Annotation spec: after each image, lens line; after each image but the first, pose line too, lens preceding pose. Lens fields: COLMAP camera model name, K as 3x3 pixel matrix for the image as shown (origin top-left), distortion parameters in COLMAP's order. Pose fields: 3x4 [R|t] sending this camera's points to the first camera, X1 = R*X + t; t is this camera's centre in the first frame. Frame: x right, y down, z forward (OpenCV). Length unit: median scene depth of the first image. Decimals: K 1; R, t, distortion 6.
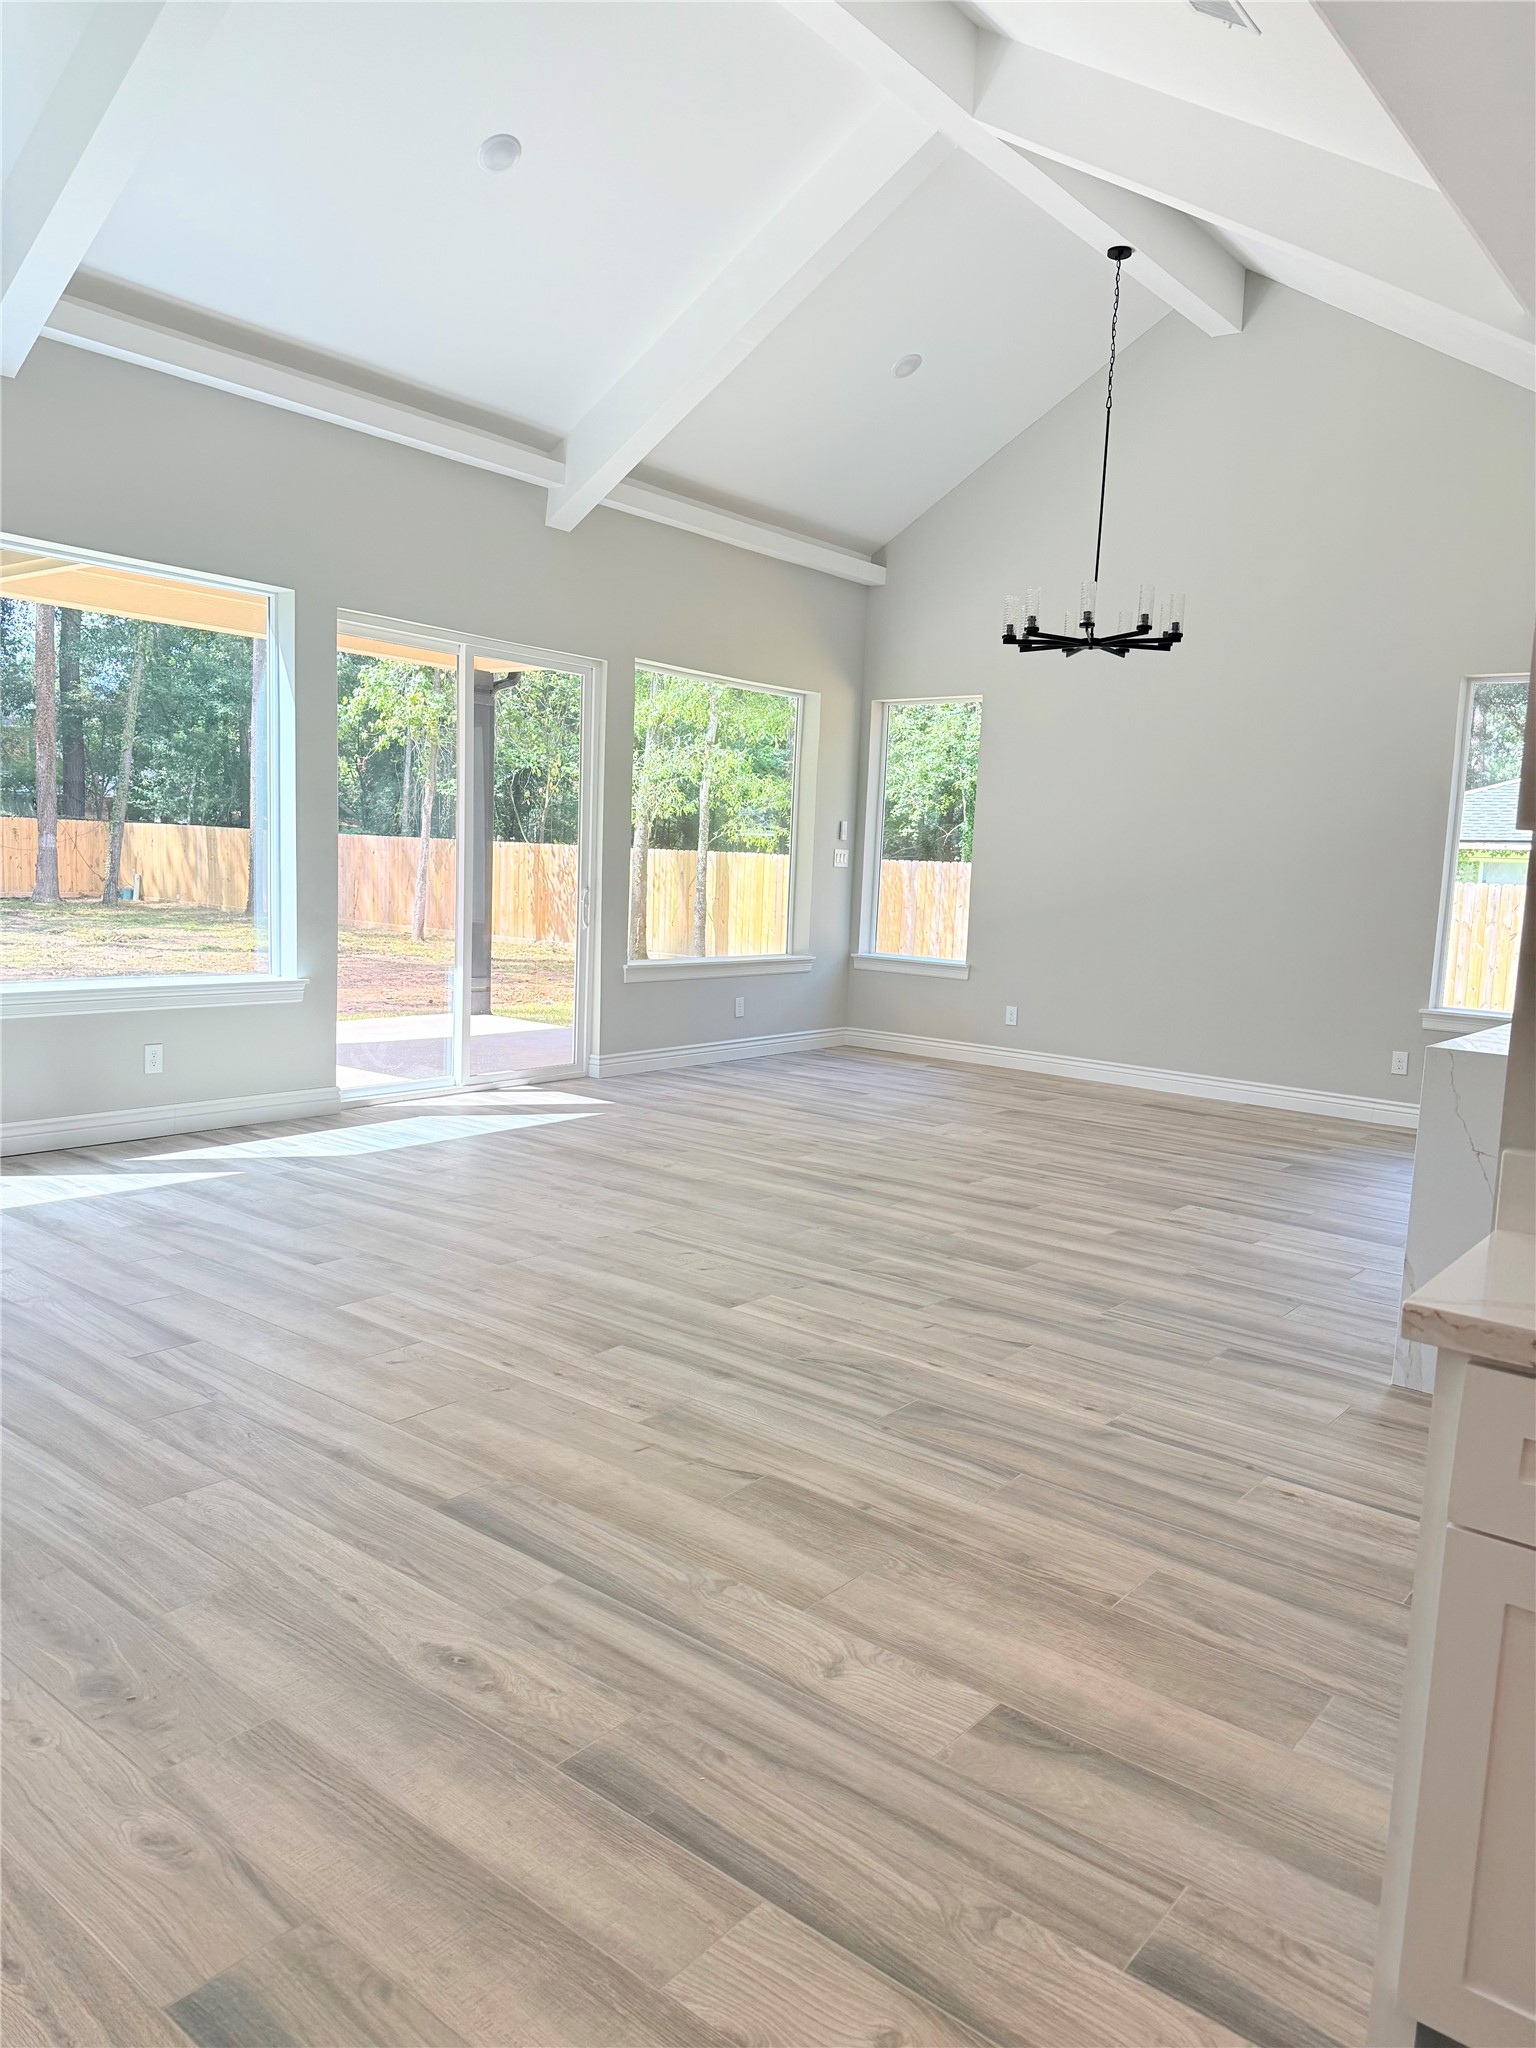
lens RADIAL K [[1433.4, 0, 768.0], [0, 1433.4, 1024.0], [0, 0, 1]] dist [0.109234, -0.181720]
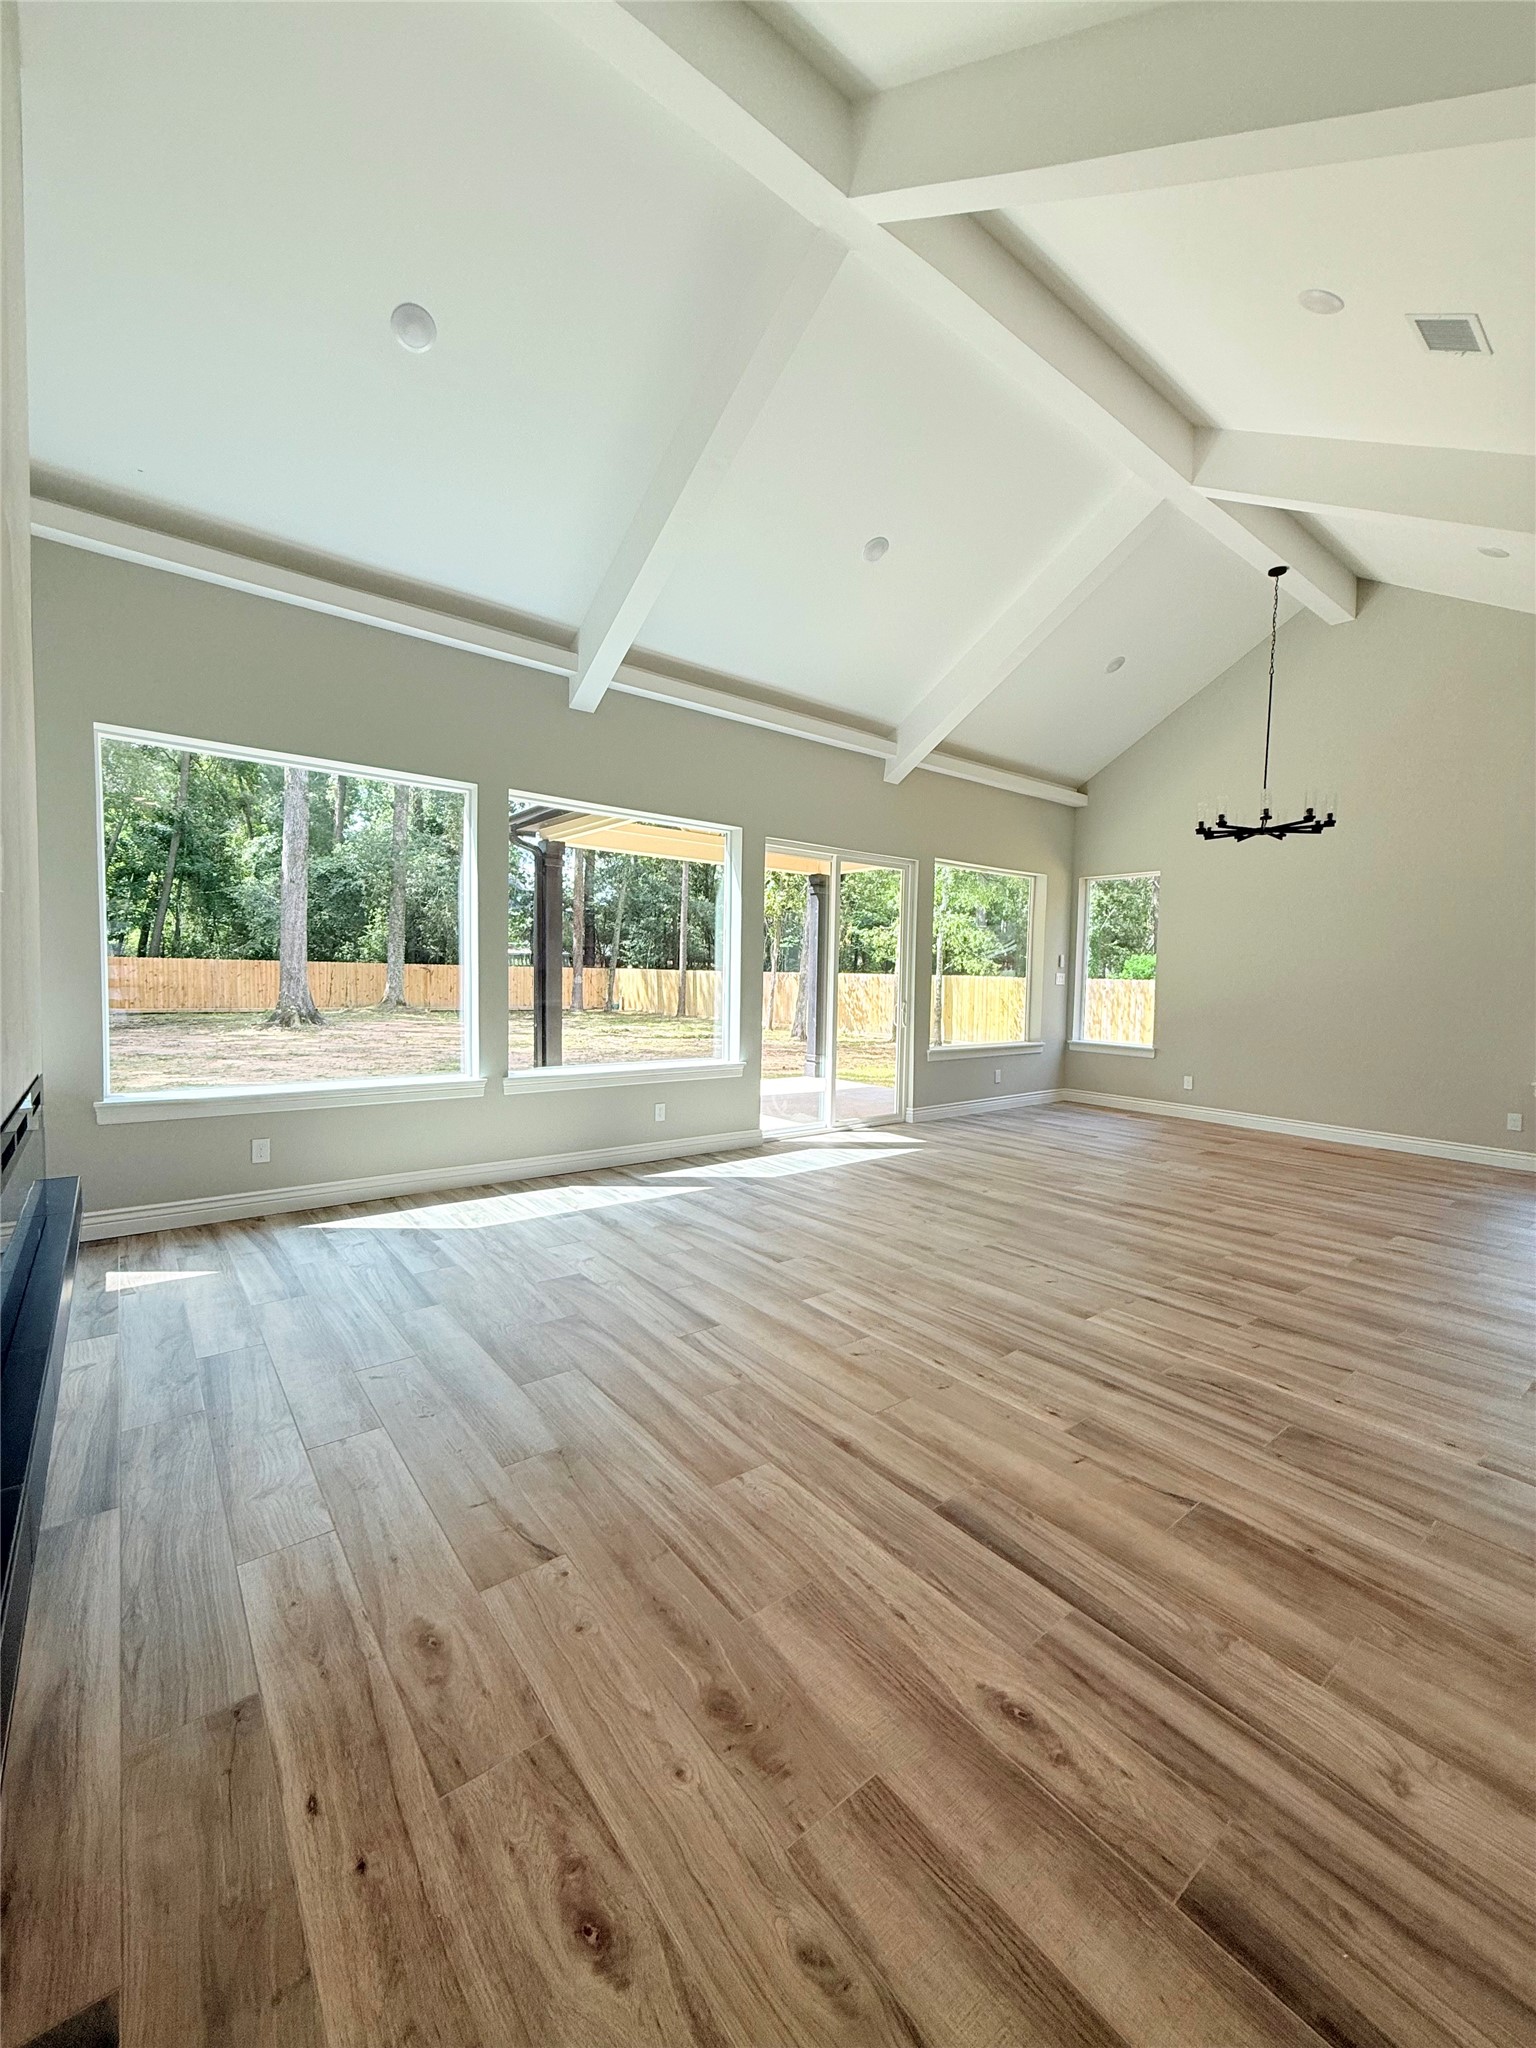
lens RADIAL K [[815.9, 0, 768.0], [0, 815.9, 1024.0], [0, 0, 1]] dist [-0.002268, 0.000008]
pose [[0.975424, -0.010438, -0.220087, -0.127356], [-0.003120, 0.998123, -0.061164, -0.025956], [0.220313, 0.060347, 0.973561, 0.156771]]
